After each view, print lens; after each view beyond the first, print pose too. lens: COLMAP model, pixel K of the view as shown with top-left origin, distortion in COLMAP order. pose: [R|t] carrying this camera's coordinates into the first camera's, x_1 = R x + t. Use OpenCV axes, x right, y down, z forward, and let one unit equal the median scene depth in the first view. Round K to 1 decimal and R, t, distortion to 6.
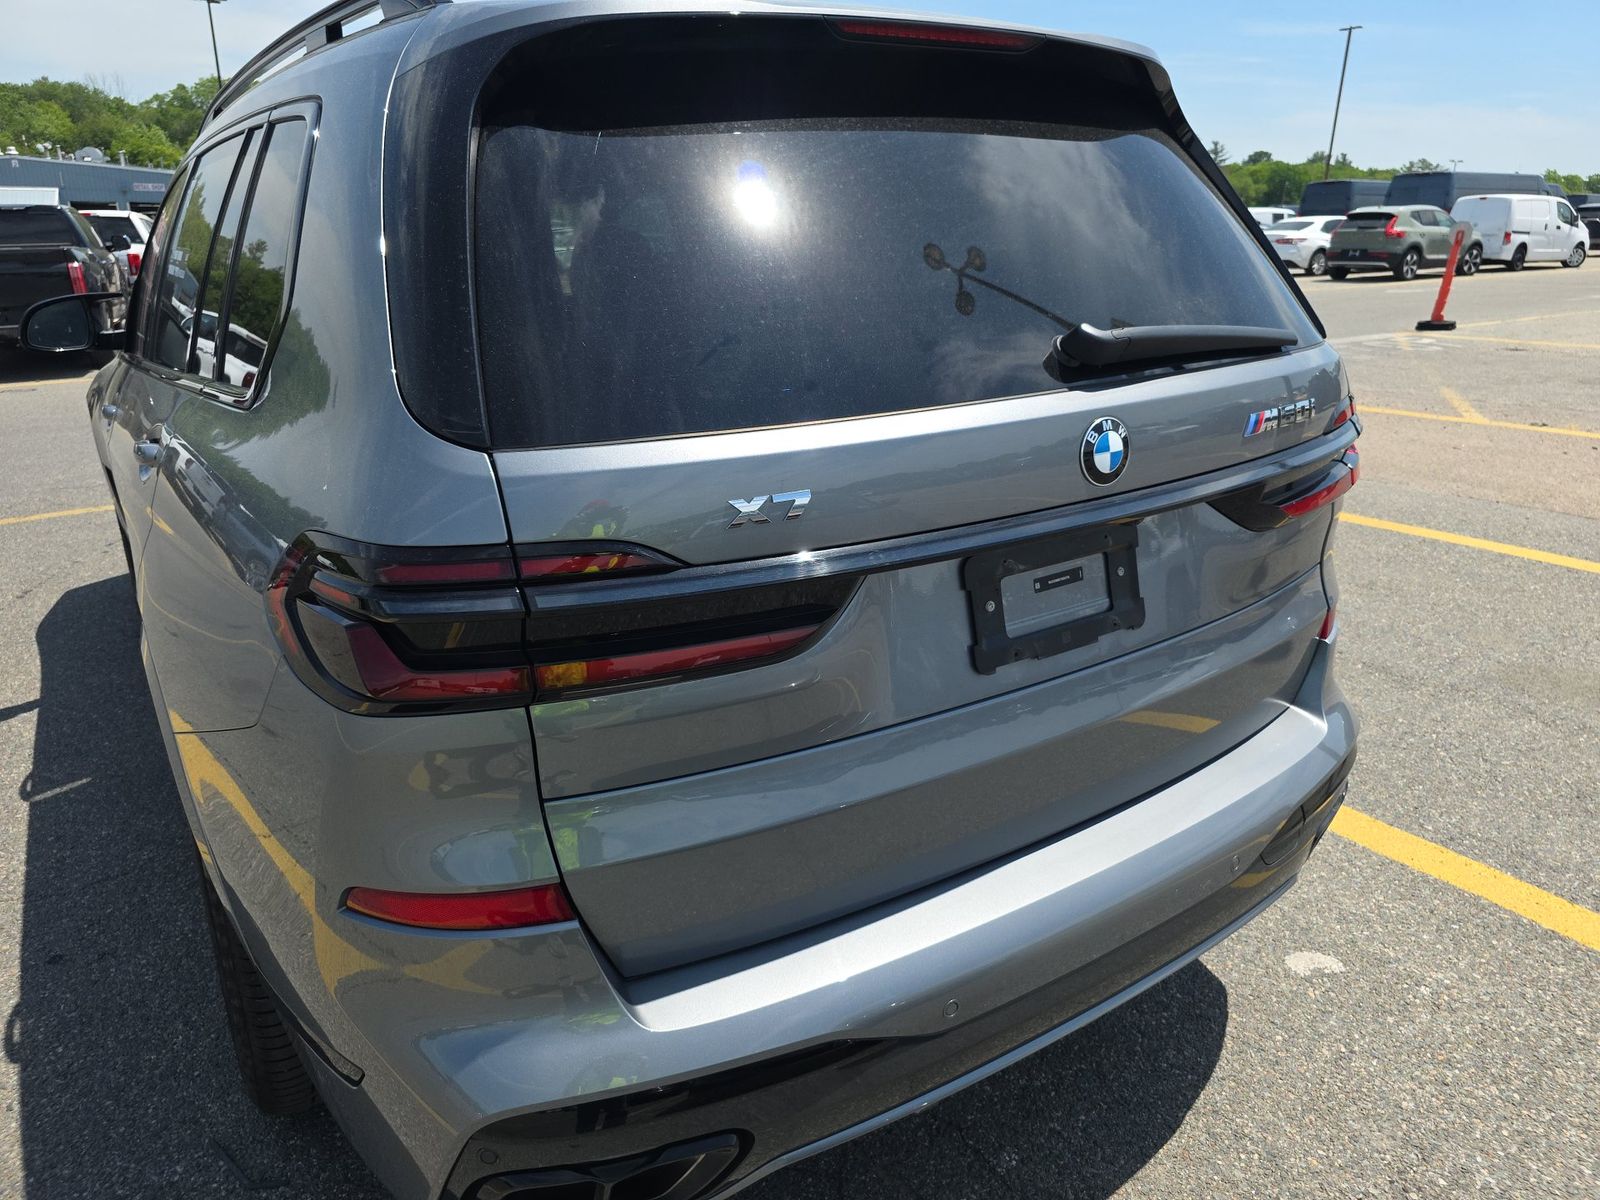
lens RADIAL K [[1103.8, 0, 812.6], [0, 1103.8, 599.8], [0, 0, 1]] dist [0.005429, -0.013876]
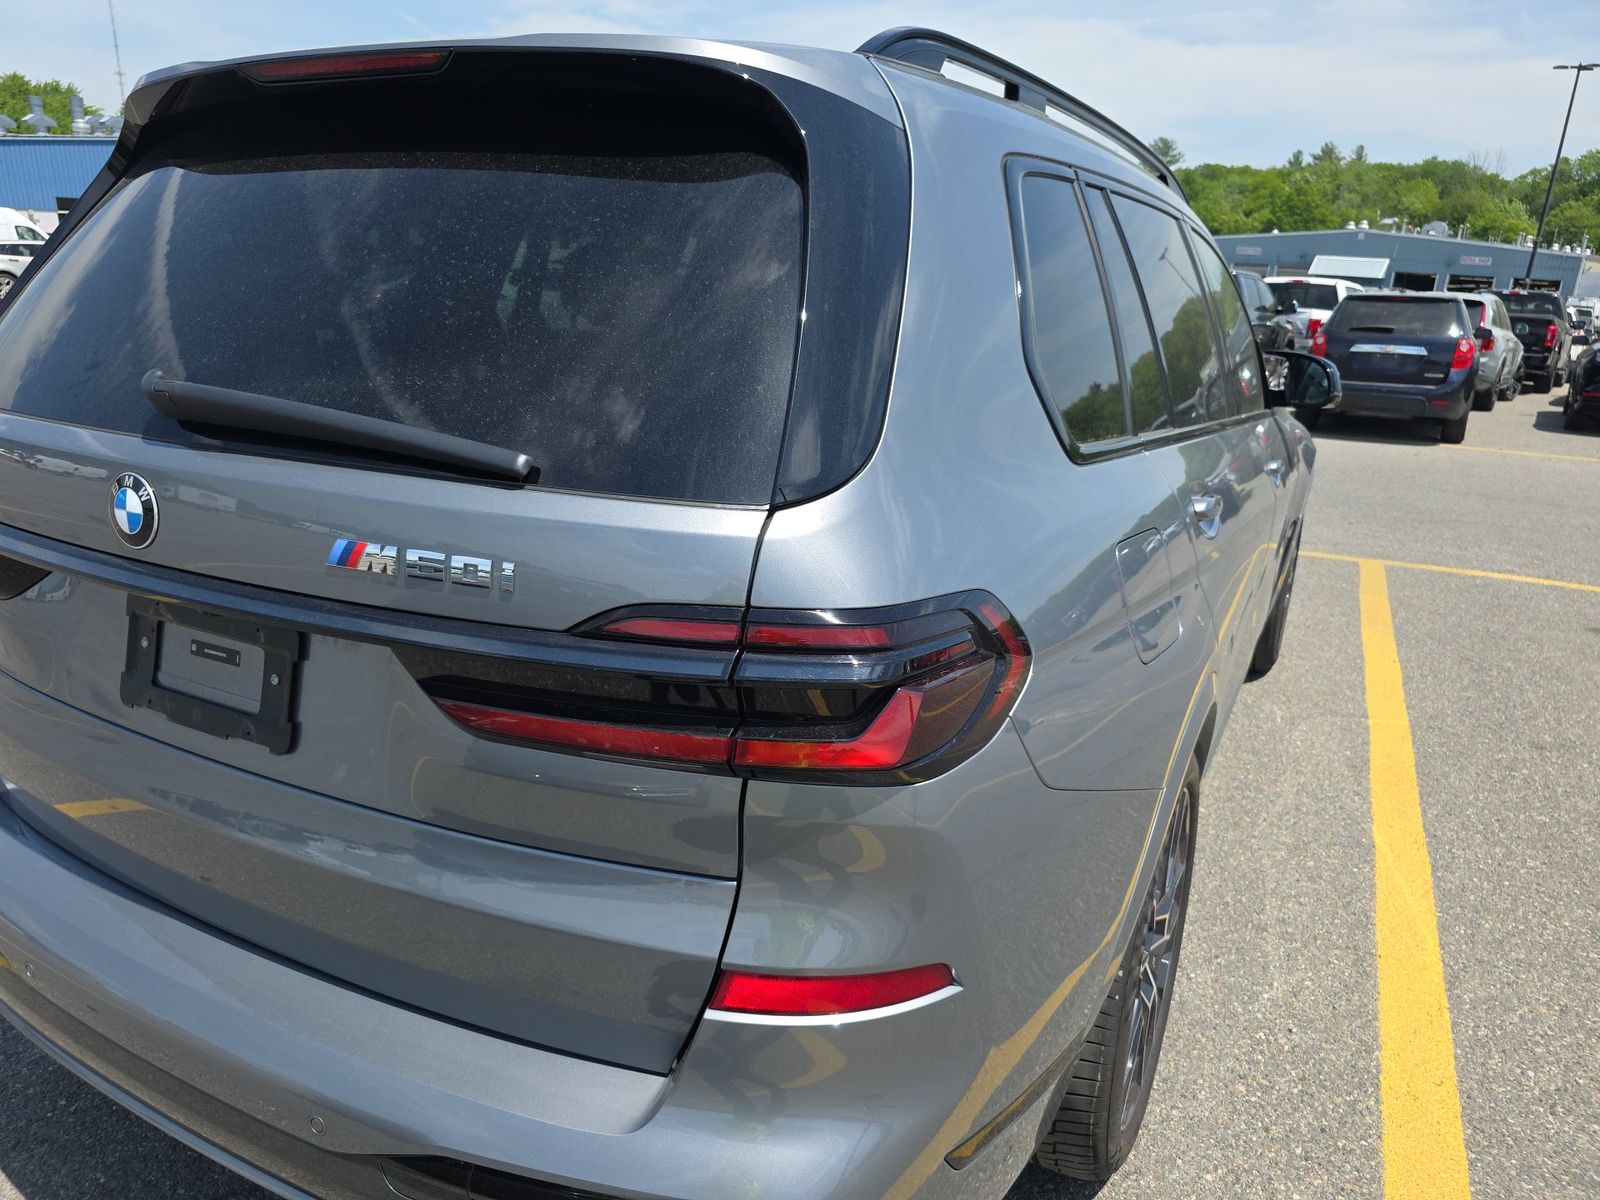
lens RADIAL K [[1108.1, 0, 800.0], [0, 1108.1, 600.0], [0, 0, 1]] dist [0.015554, -0.023653]
pose [[0.432757, 0.280000, -0.856926, 0.841657], [-0.333279, 0.932893, 0.136513, -0.240540], [0.837644, 0.226518, 0.497034, 0.662507]]
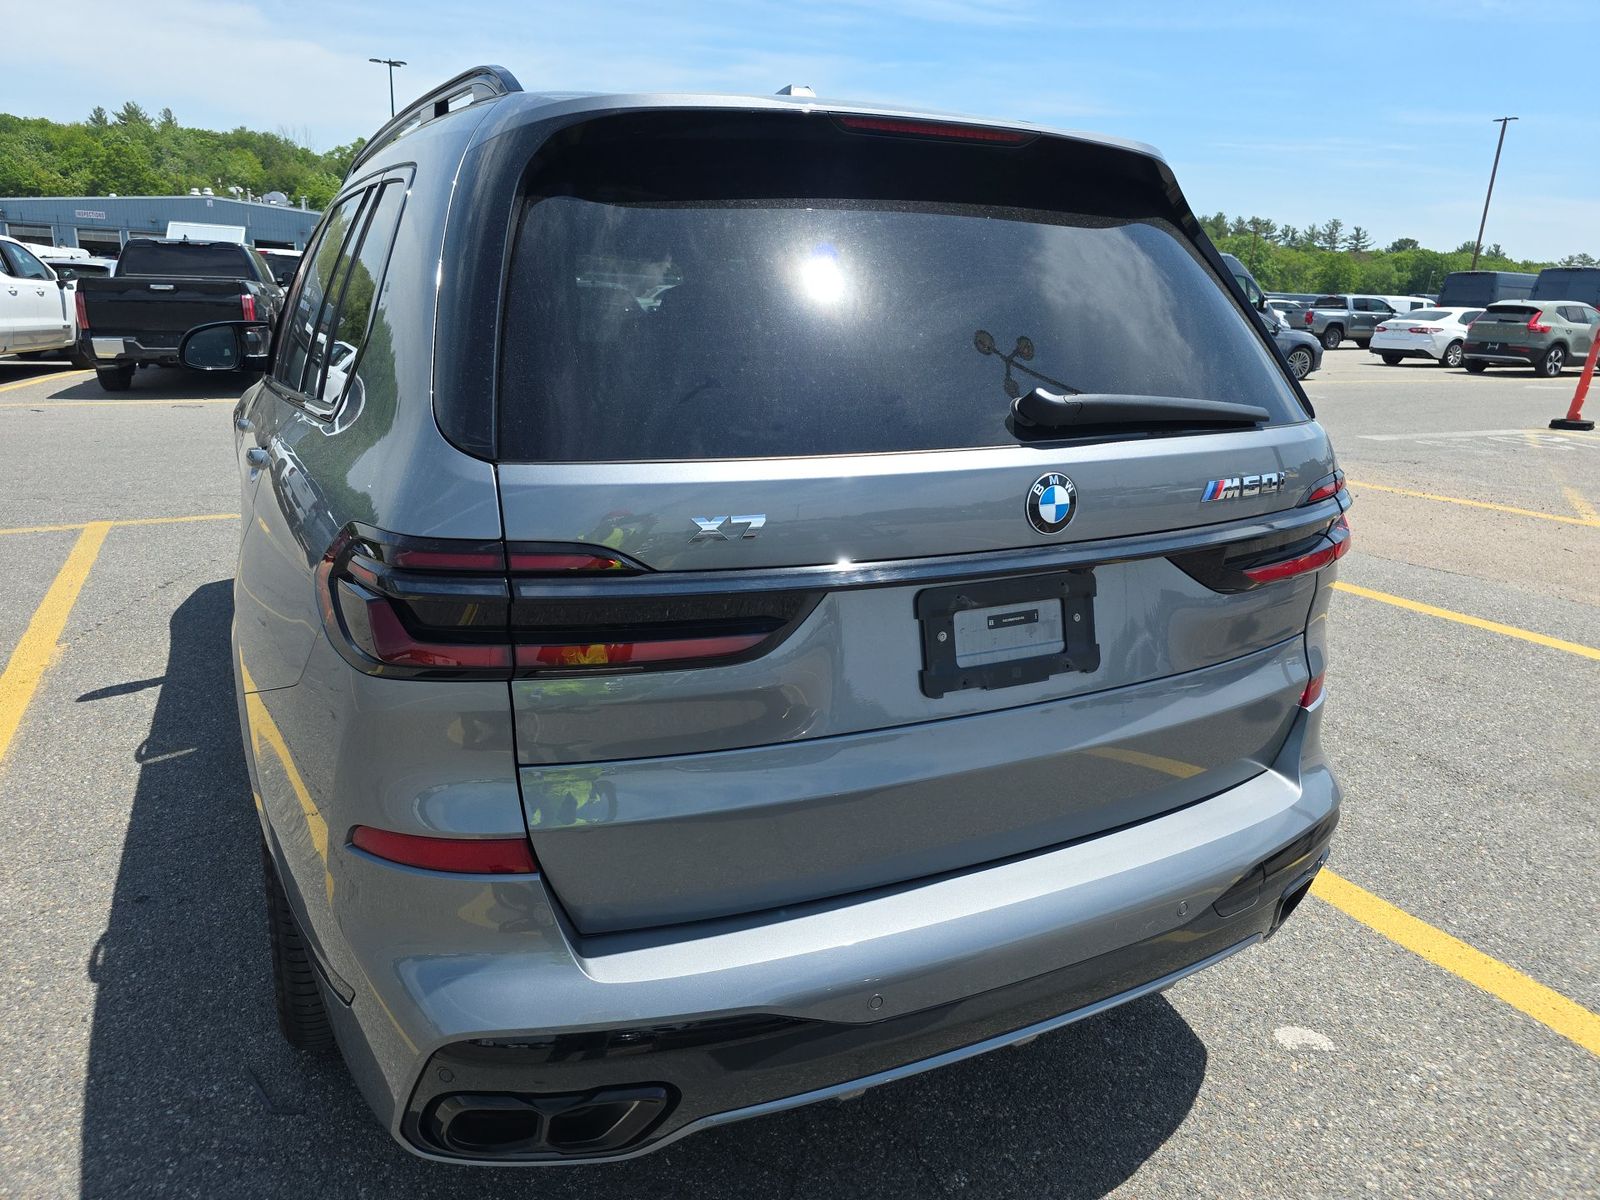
lens RADIAL K [[1108.1, 0, 800.0], [0, 1108.1, 600.0], [0, 0, 1]] dist [0.015554, -0.023653]
pose [[0.990143, 0.077134, -0.116911, 0.099263], [-0.083402, 0.995276, -0.049700, 0.024267], [0.112525, 0.058961, 0.991898, -0.077878]]
